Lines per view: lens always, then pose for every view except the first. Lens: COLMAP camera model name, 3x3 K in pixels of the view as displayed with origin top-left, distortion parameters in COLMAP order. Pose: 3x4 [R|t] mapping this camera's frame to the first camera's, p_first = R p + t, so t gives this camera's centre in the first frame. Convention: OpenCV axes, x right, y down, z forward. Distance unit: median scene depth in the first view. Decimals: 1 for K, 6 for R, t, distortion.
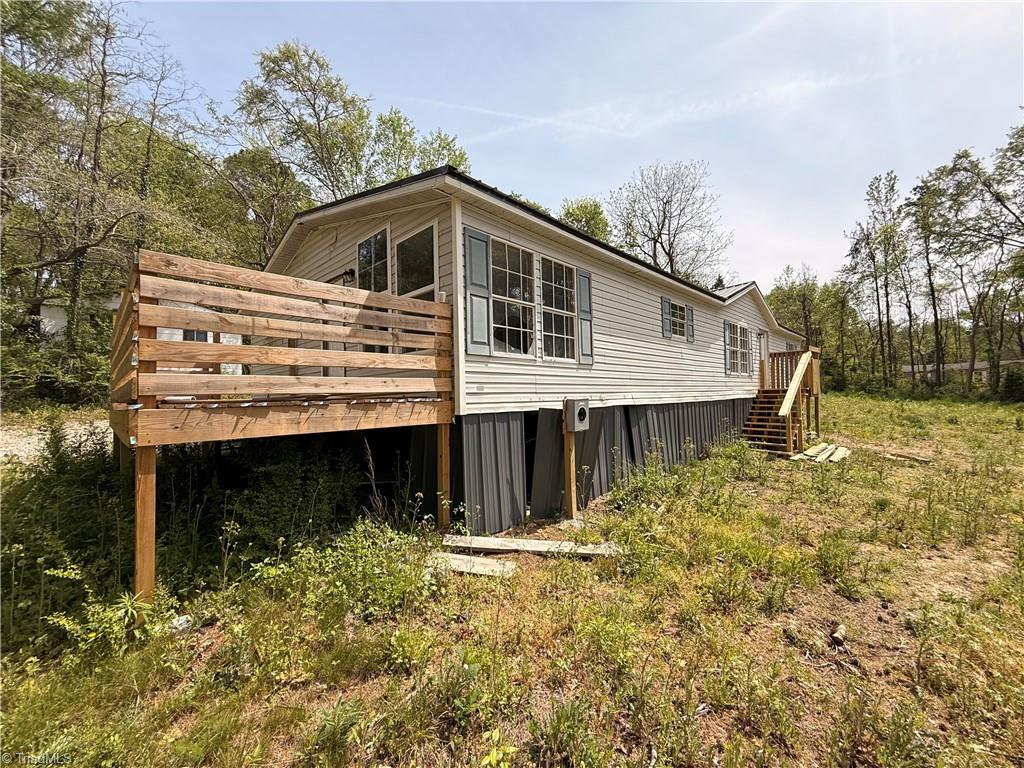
lens RADIAL K [[411.3, 0, 507.3], [0, 411.3, 385.9], [0, 0, 1]] dist [0.002798, 0.000139]
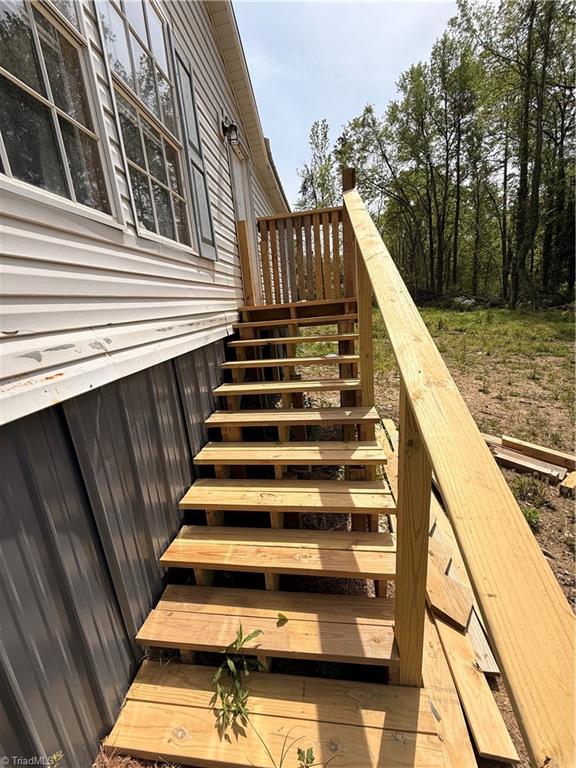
lens RADIAL K [[308.5, 0, 285.6], [0, 308.5, 384.1], [0, 0, 1]] dist [0.002798, 0.000139]
pose [[0.785645, -0.195401, 0.587009, 0.469619], [0.045674, 0.964543, 0.259944, 0.003242], [-0.616989, -0.177413, 0.766713, 0.754265]]
